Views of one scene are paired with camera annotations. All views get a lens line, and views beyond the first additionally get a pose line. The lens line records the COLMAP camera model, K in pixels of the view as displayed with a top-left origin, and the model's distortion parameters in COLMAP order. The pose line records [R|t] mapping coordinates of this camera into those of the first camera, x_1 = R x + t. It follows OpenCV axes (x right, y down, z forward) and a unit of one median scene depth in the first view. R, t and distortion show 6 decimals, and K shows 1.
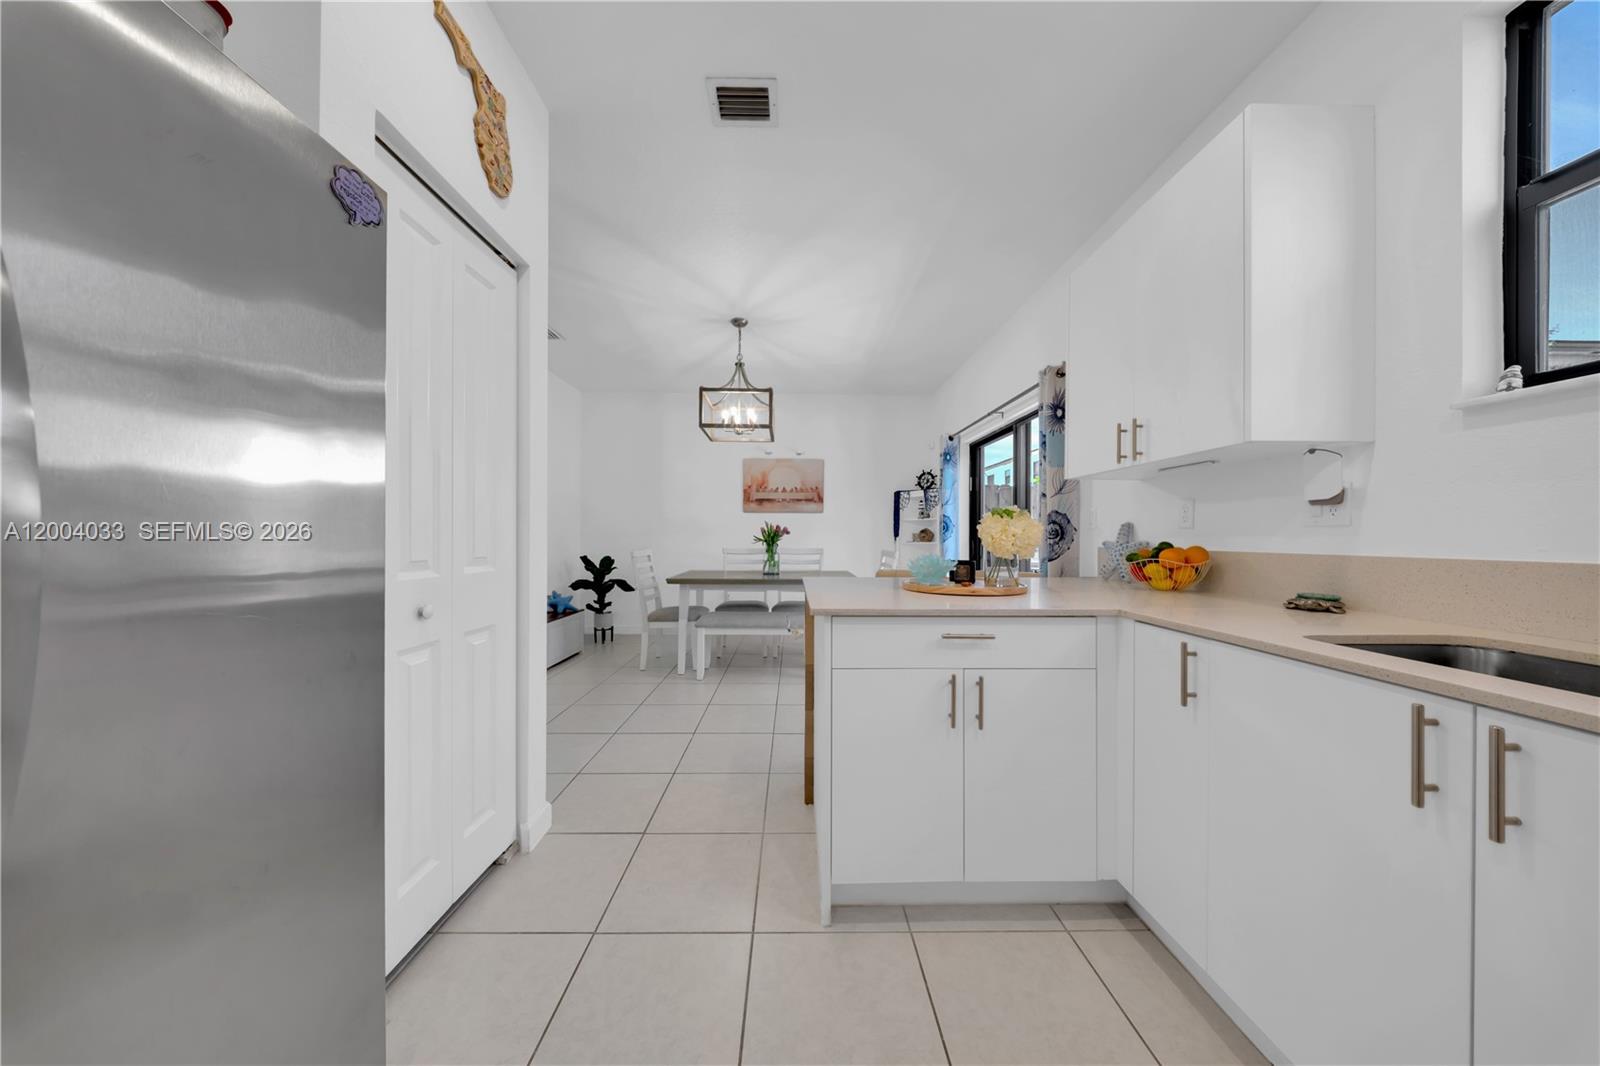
lens RADIAL K [[473.3, 0, 810.6], [0, 473.3, 539.4], [0, 0, 1]] dist [-0.000669, -0.000856]
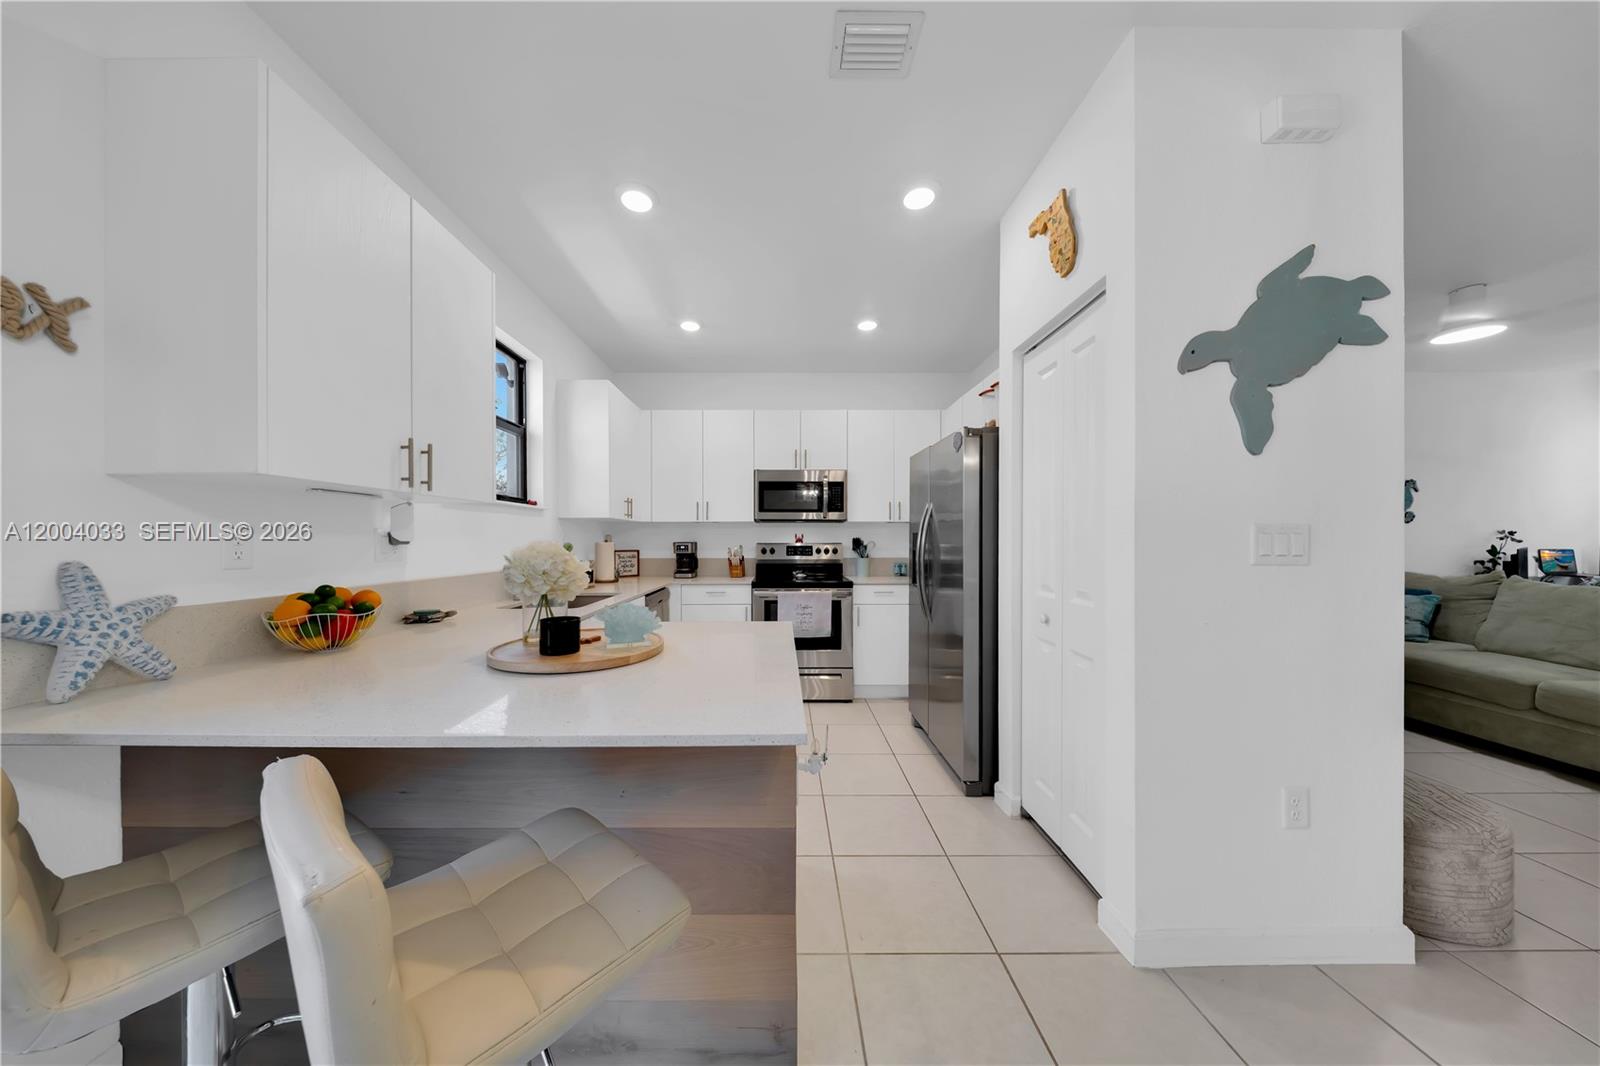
lens RADIAL K [[473.3, 0, 777.0], [0, 473.3, 543.4], [0, 0, 1]] dist [-0.000669, -0.000856]
pose [[-0.999372, -0.001610, 0.035390, -0.000681], [-0.001154, 0.999916, 0.012902, -0.026499], [-0.035407, 0.012853, -0.999290, 0.608520]]
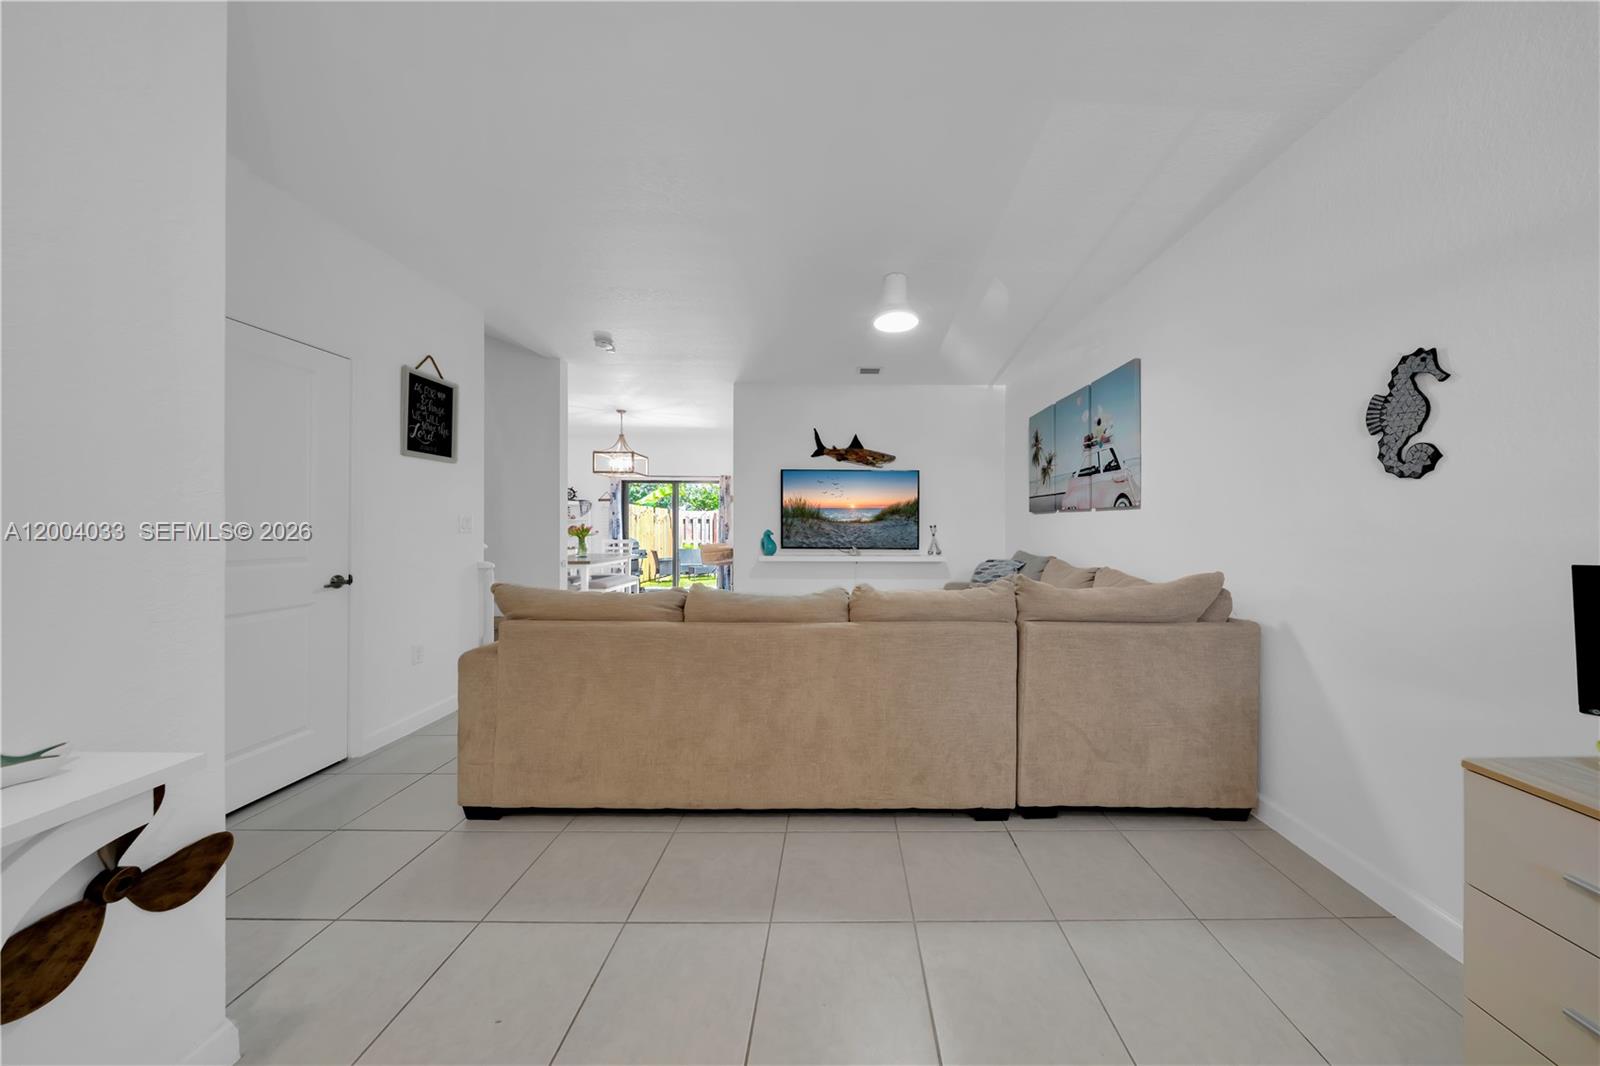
lens RADIAL K [[496.0, 0, 831.8], [0, 496.0, 521.6], [0, 0, 1]] dist [-0.006285, -0.000861]
pose [[0.037547, 0.003626, 0.999288, -1.344438], [0.003932, 0.999985, -0.003776, -0.026553], [-0.999287, 0.004071, 0.037532, 0.099152]]
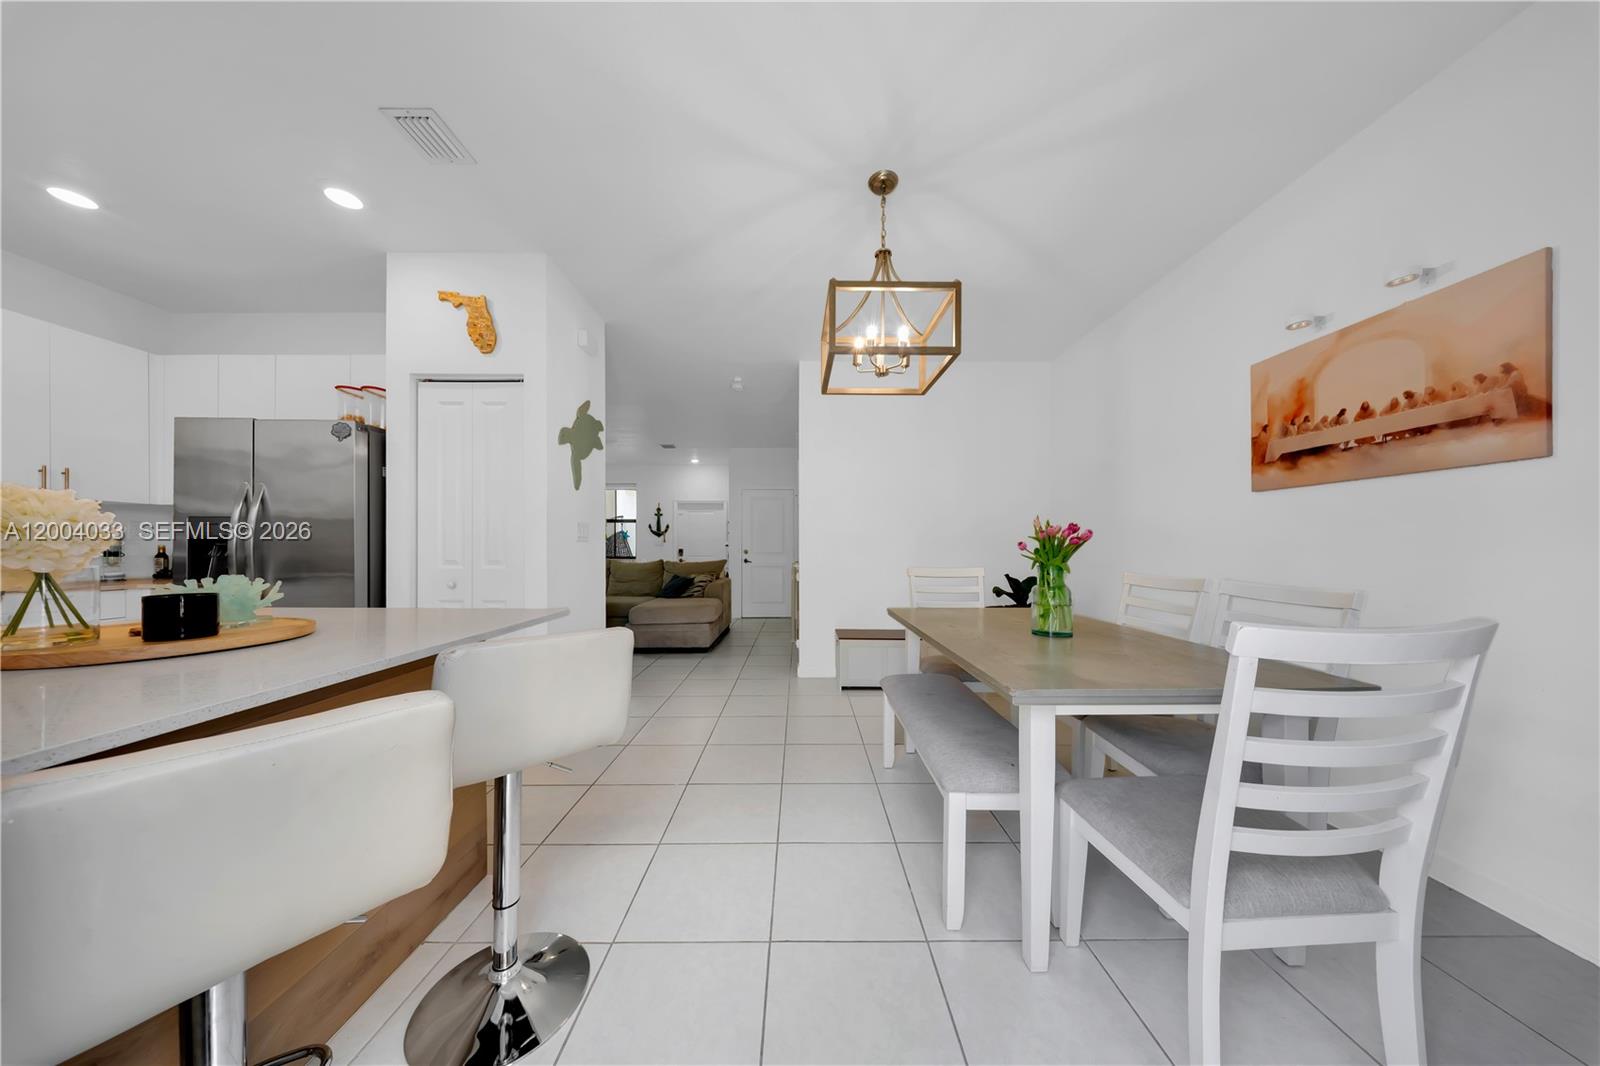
lens RADIAL K [[473.3, 0, 795.8], [0, 473.3, 548.7], [0, 0, 1]] dist [-0.000669, -0.000856]
pose [[-0.025789, -0.002515, -0.999664, 0.294974], [-0.007217, 0.999971, -0.002329, -0.002718], [0.999641, 0.007155, -0.025806, 0.612701]]
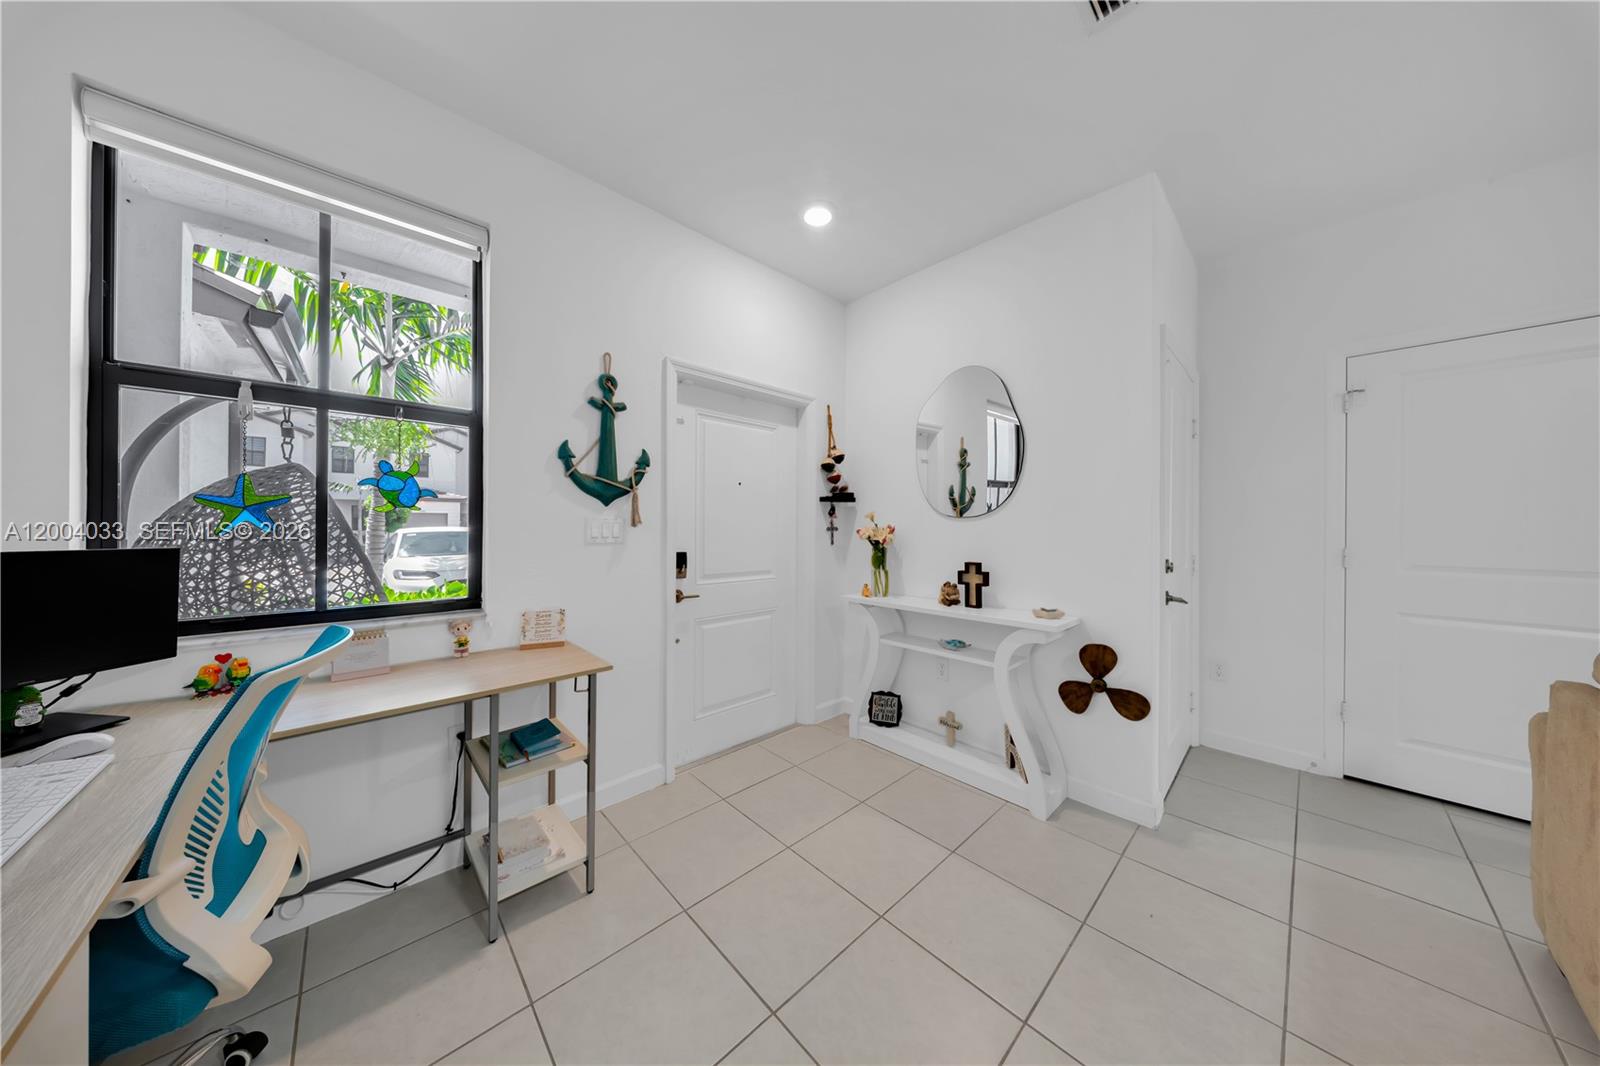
lens RADIAL K [[473.3, 0, 799.4], [0, 473.3, 521.6], [0, 0, 1]] dist [-0.000669, -0.000856]
pose [[0.660663, -0.011942, -0.750587, -1.028857], [-0.004428, 0.999794, -0.019805, -0.024037], [0.750669, 0.016408, 0.660474, -0.077310]]
